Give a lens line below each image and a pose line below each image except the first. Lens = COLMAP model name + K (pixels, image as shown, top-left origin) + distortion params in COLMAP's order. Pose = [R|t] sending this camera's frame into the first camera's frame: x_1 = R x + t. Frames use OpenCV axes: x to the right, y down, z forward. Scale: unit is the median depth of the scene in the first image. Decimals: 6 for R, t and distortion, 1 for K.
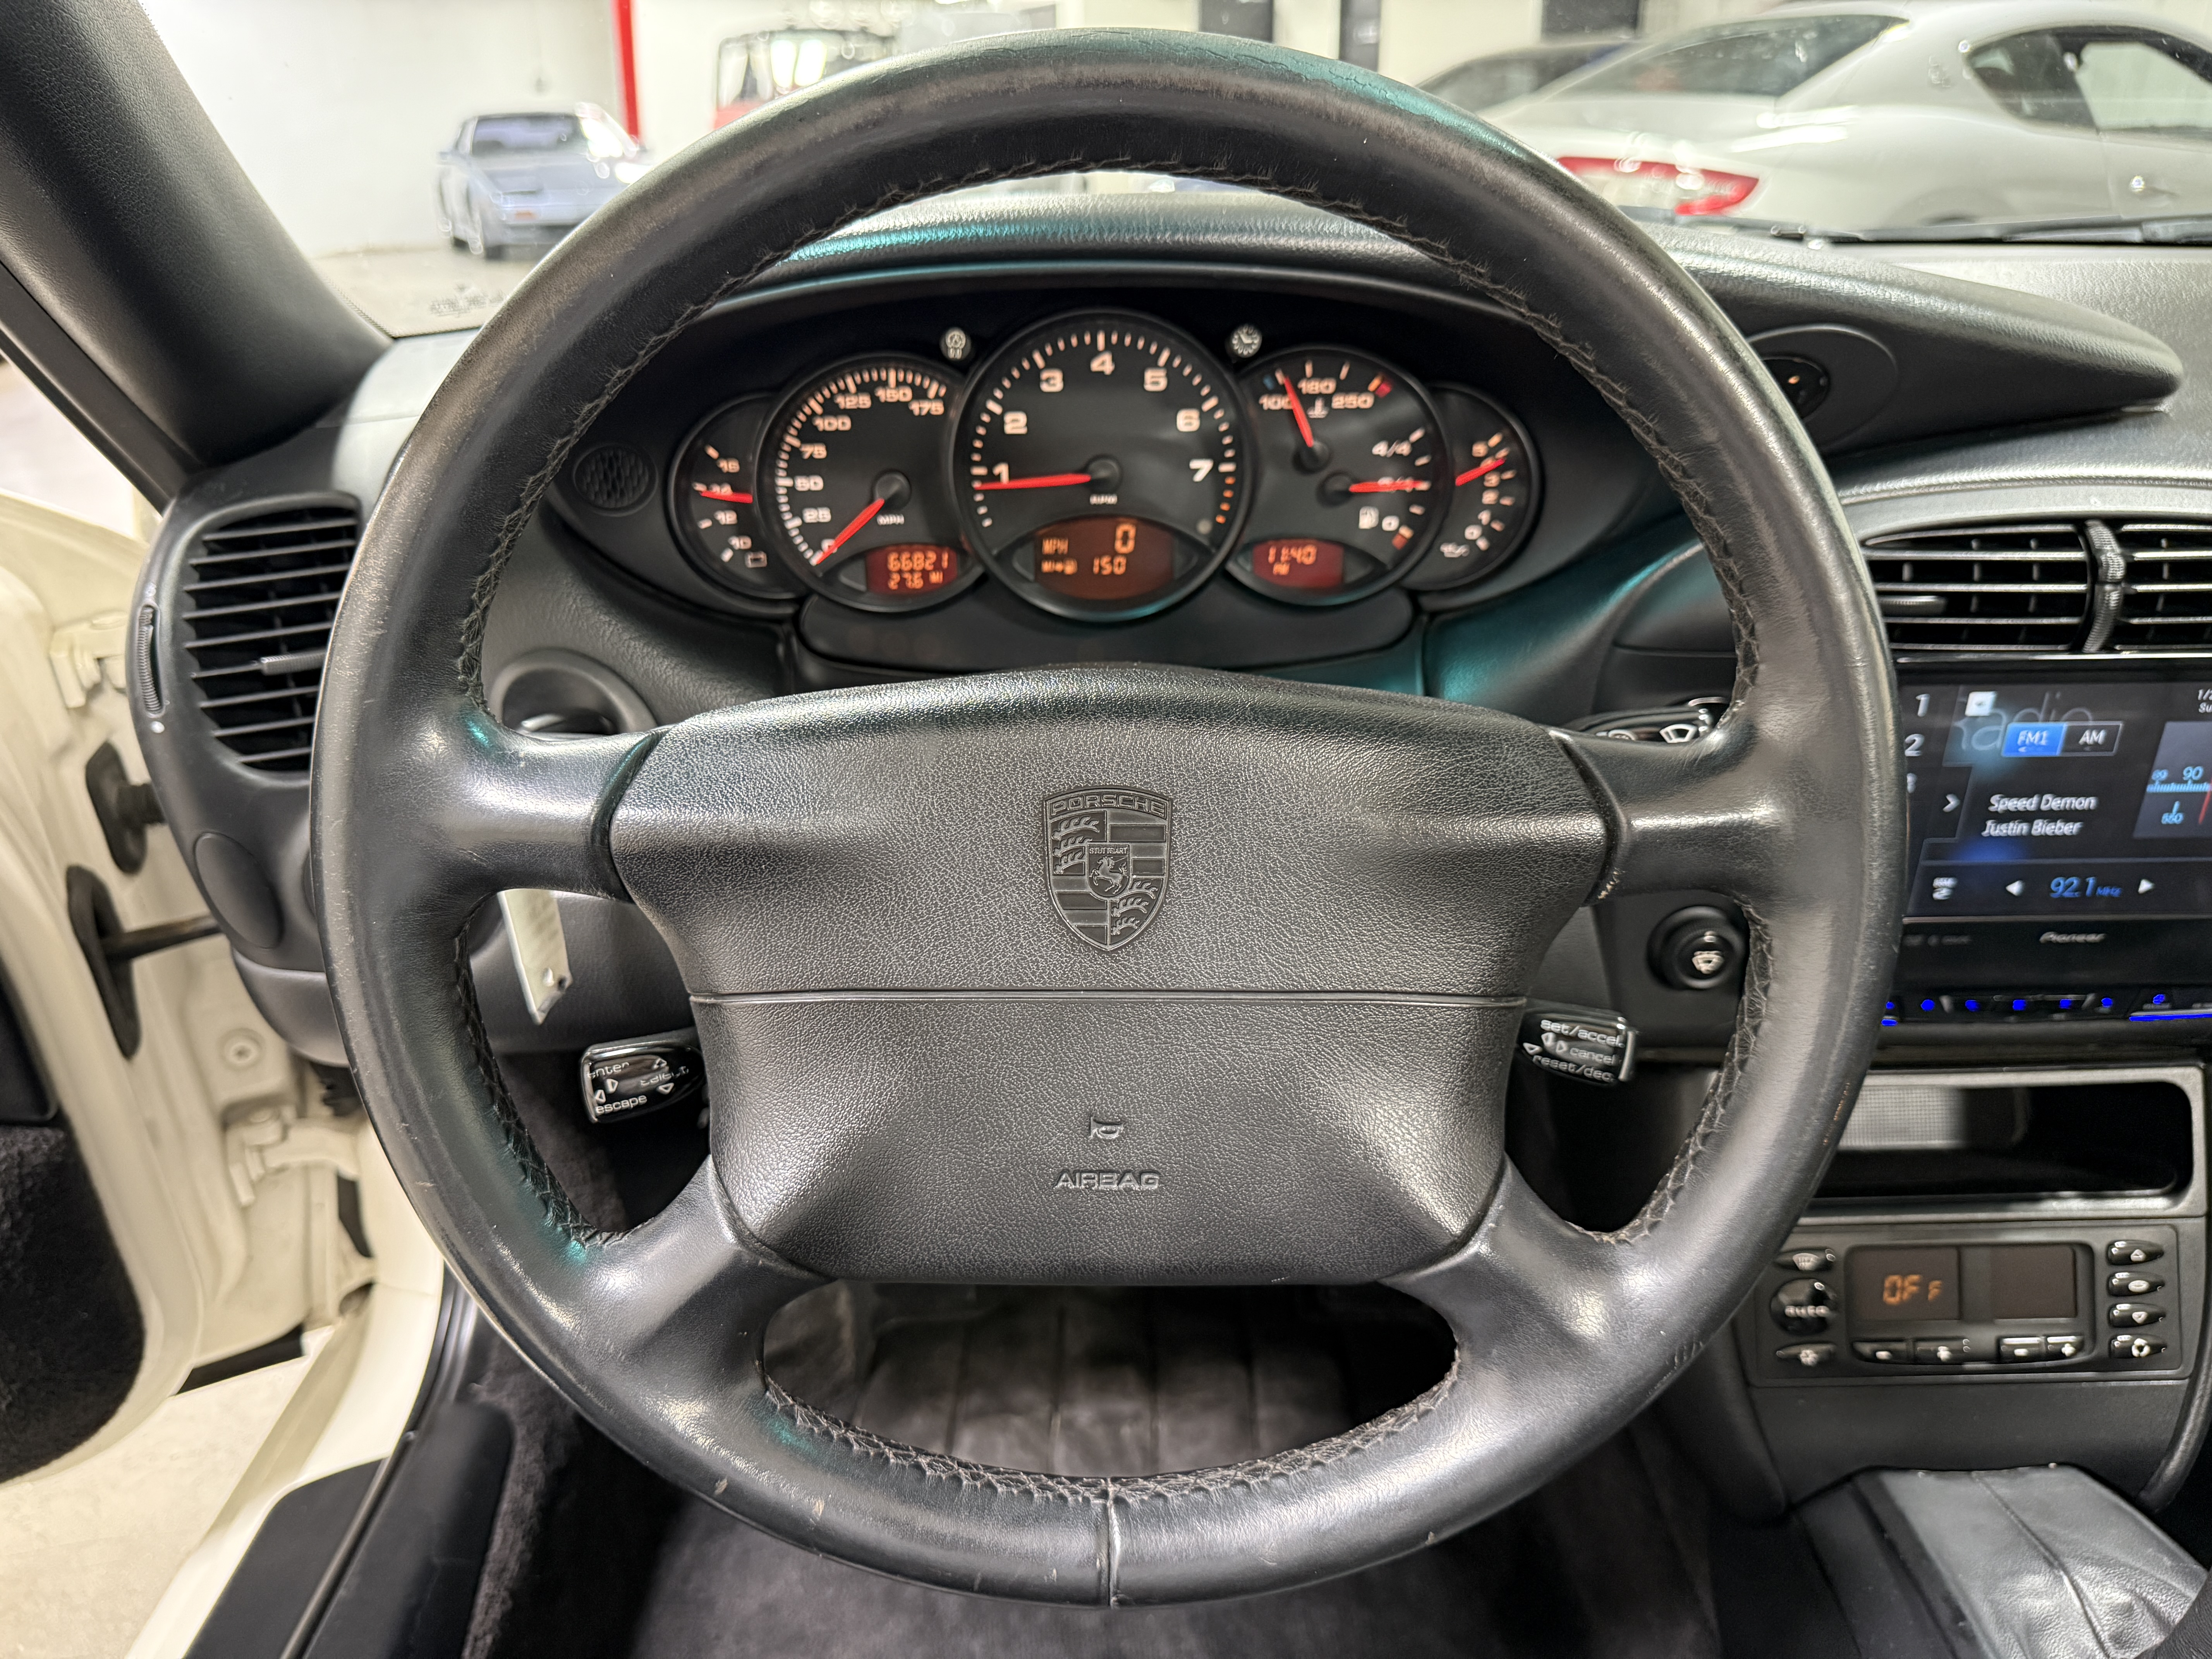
lens RADIAL K [[1567.9, 0, 1109.4], [0, 1567.9, 842.7], [0, 0, 1]] dist [0.028379, -0.040992]
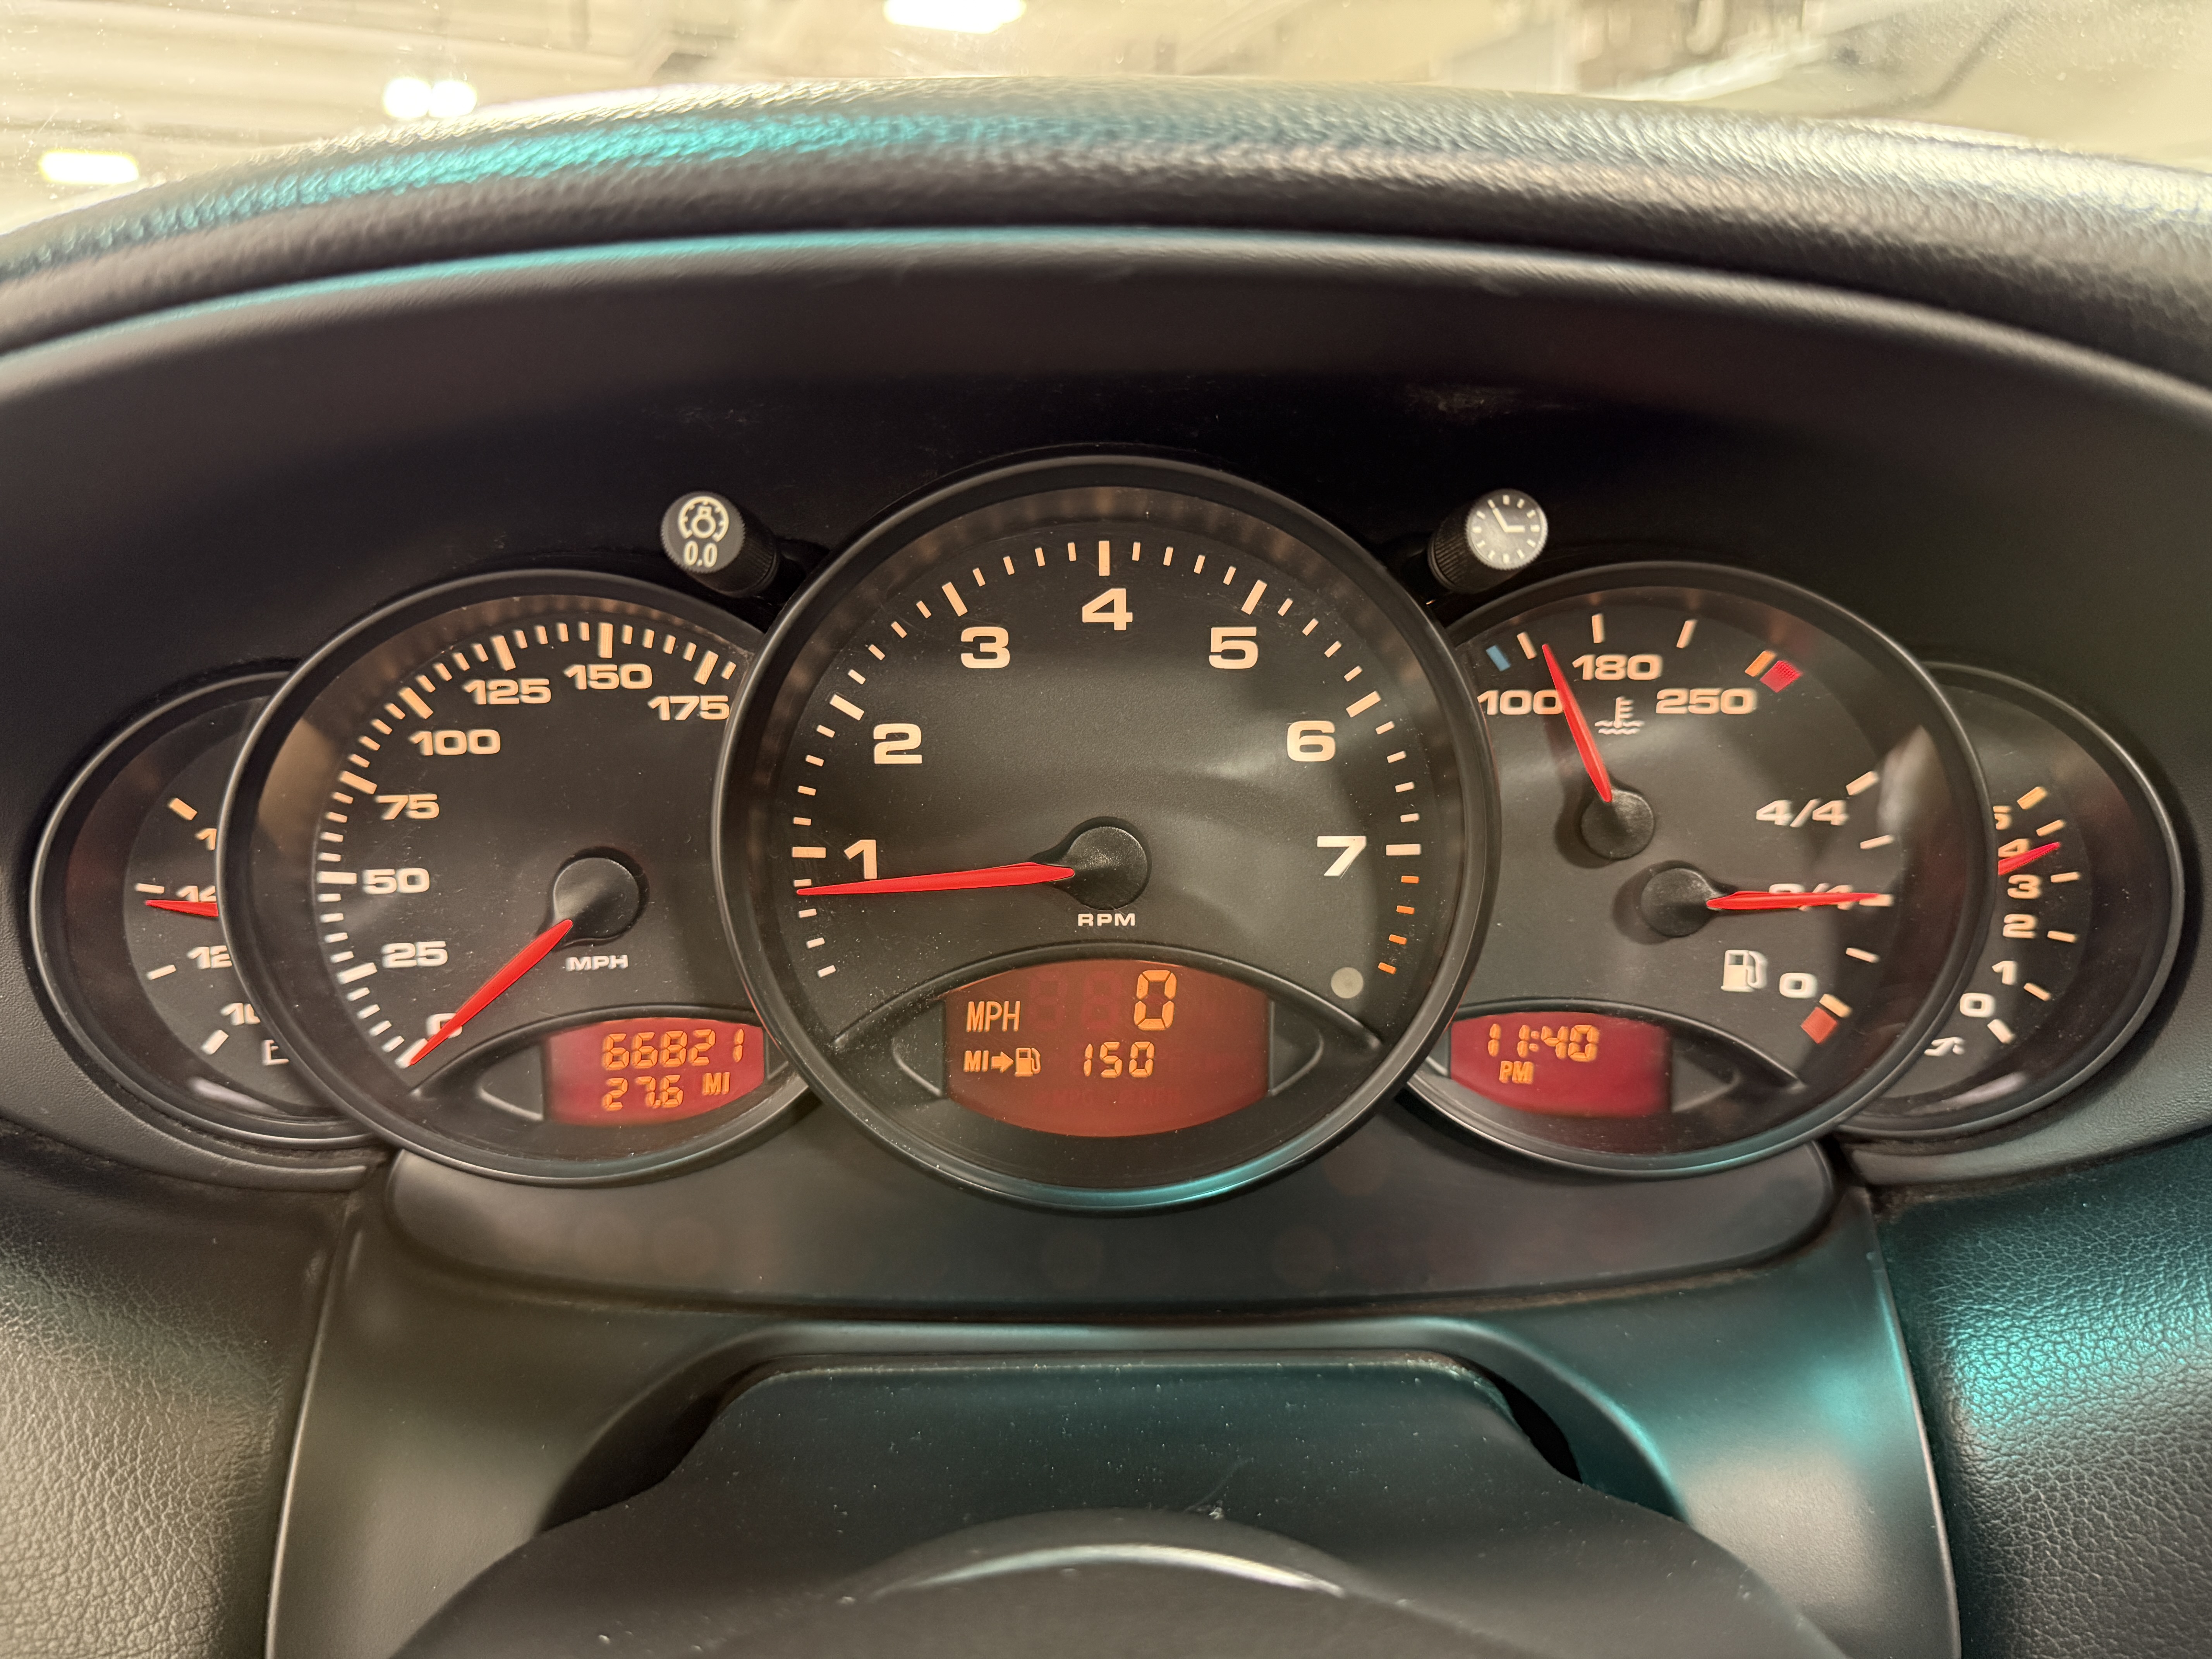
lens RADIAL K [[1567.9, 0, 1129.9], [0, 1567.9, 789.5], [0, 0, 1]] dist [0.028379, -0.040992]
pose [[0.999771, 0.007635, 0.020016, -0.006113], [-0.002935, 0.974342, -0.225055, -0.160355], [-0.021221, 0.224945, 0.974140, 0.590170]]
